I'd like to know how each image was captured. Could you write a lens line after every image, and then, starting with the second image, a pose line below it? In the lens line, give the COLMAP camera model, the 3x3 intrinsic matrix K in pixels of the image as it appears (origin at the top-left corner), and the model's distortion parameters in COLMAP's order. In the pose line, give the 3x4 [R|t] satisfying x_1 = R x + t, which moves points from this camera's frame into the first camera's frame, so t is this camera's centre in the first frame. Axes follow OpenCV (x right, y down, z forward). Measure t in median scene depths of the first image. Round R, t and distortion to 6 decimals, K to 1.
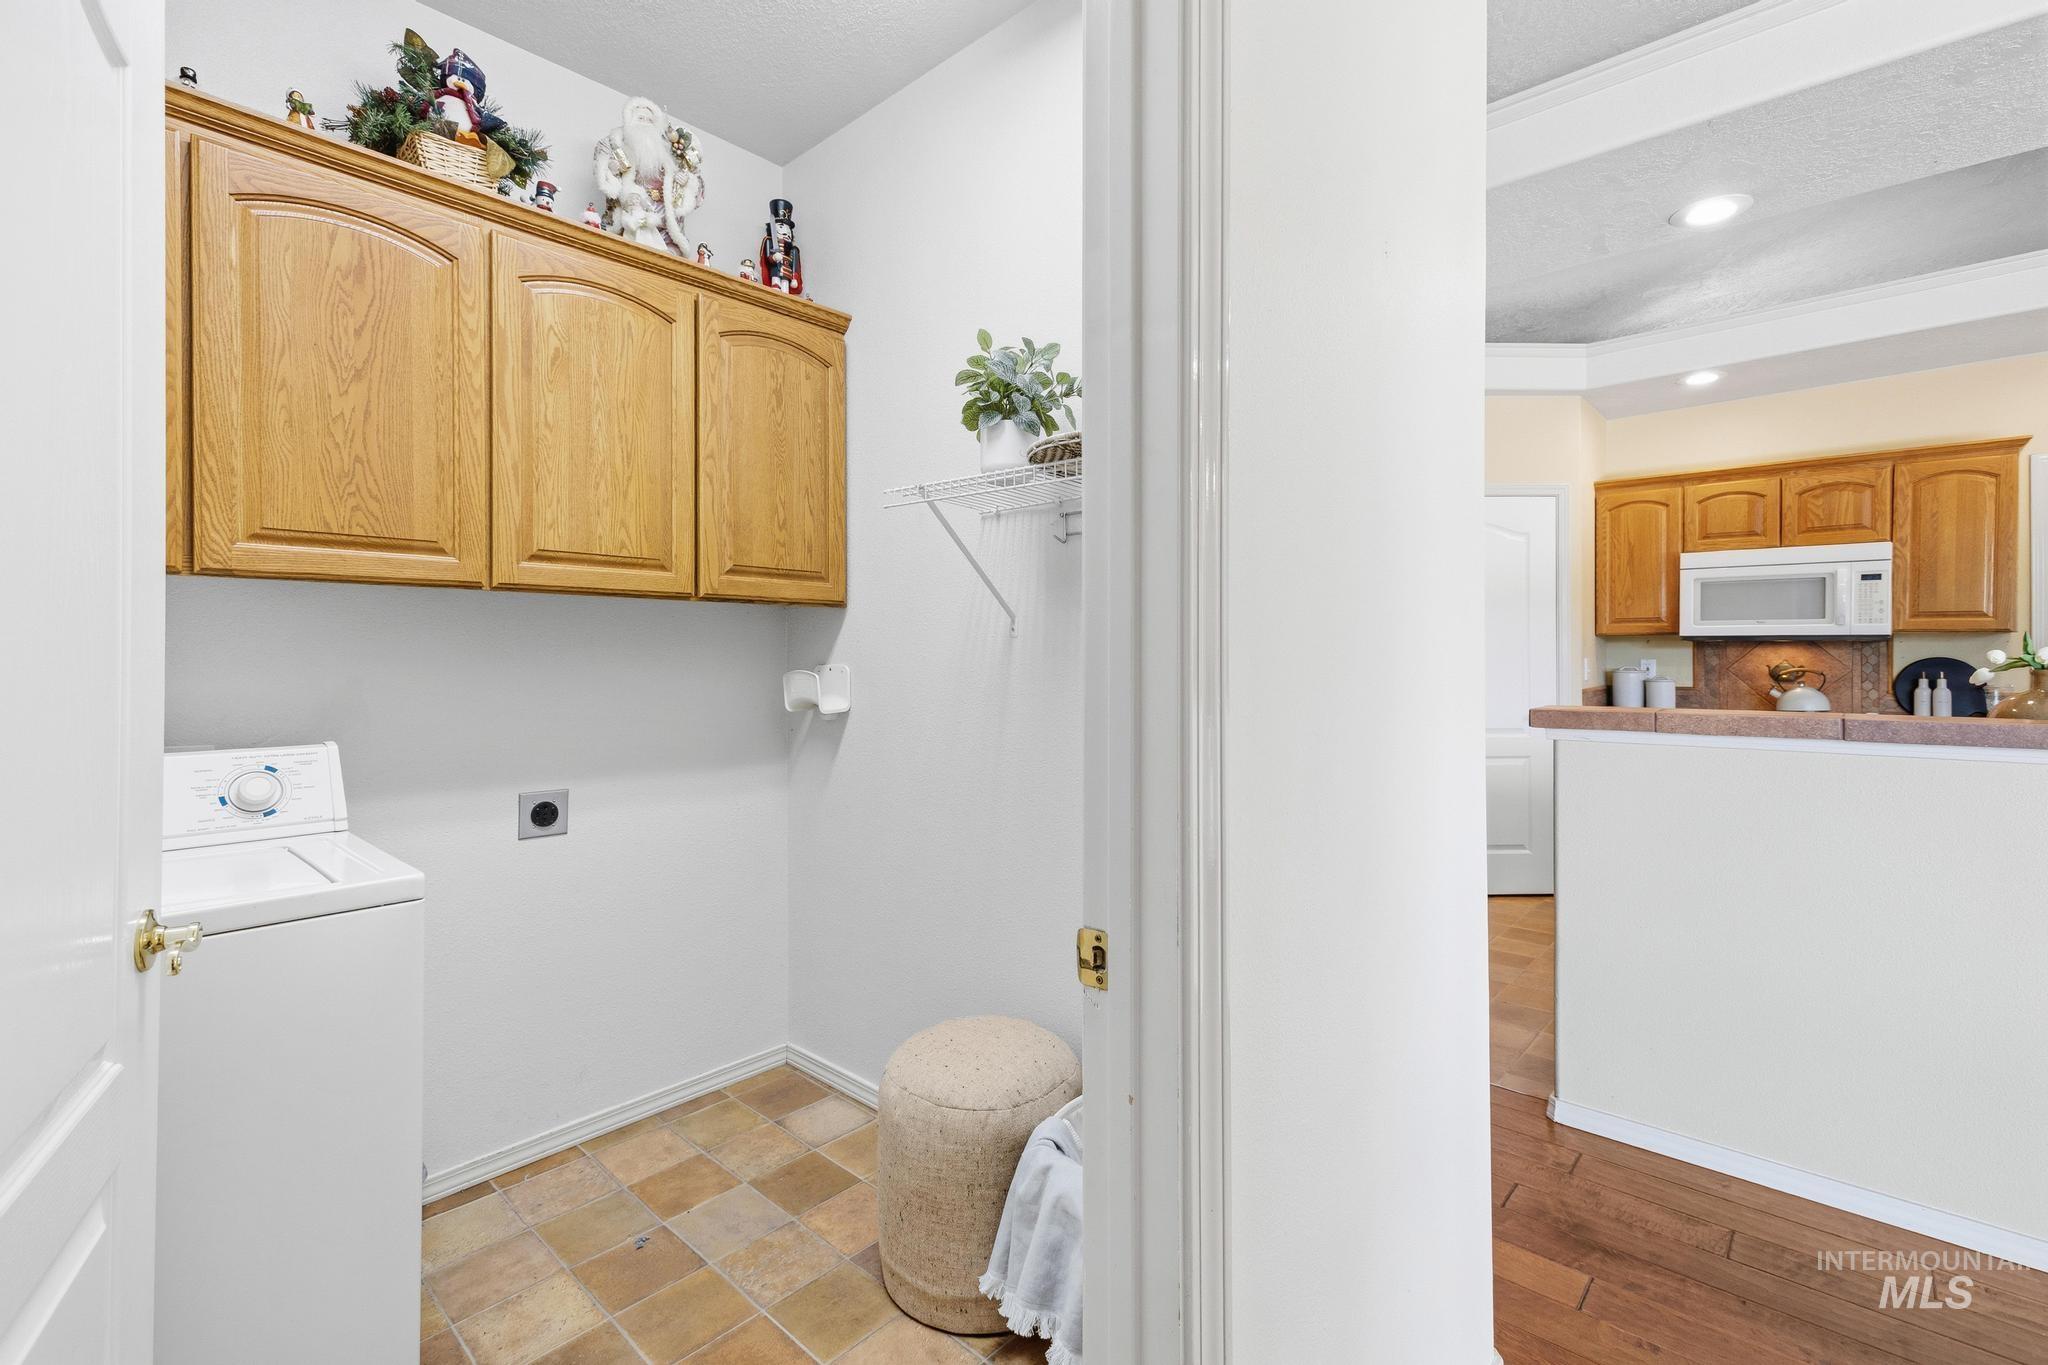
lens RADIAL K [[925.5, 0, 1004.7], [0, 925.5, 667.8], [0, 0, 1]] dist [-0.003282, -0.001191]
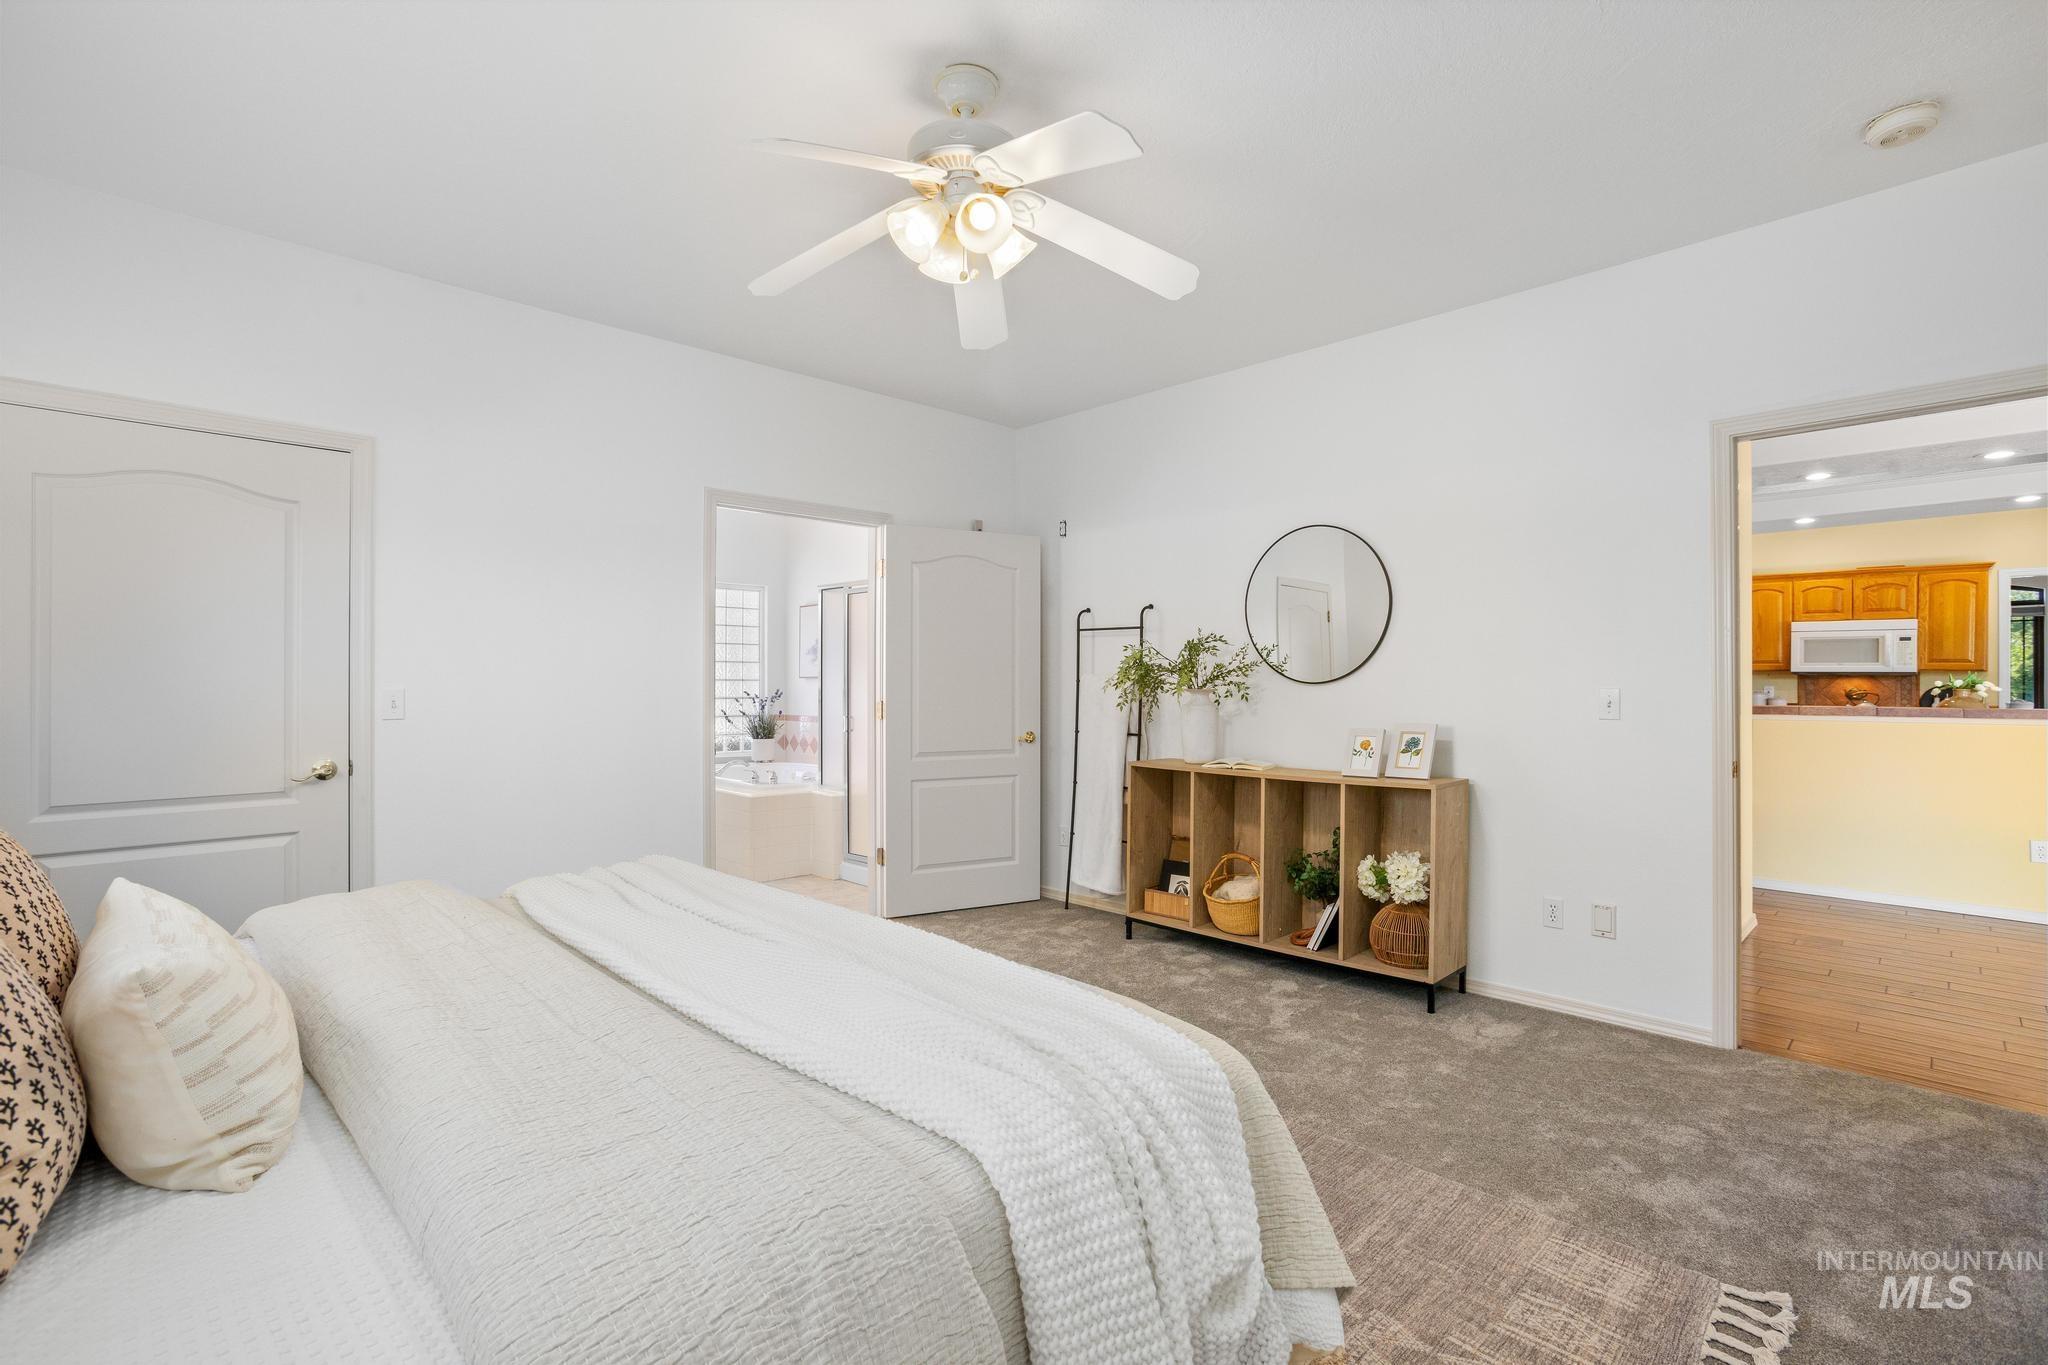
lens RADIAL K [[925.5, 0, 1039.9], [0, 925.5, 687.0], [0, 0, 1]] dist [-0.003282, -0.001191]
pose [[0.999536, 0.011672, -0.028144, -0.622763], [-0.011991, 0.999866, -0.011181, 0.030699], [0.028009, 0.011514, 0.999541, -0.759474]]
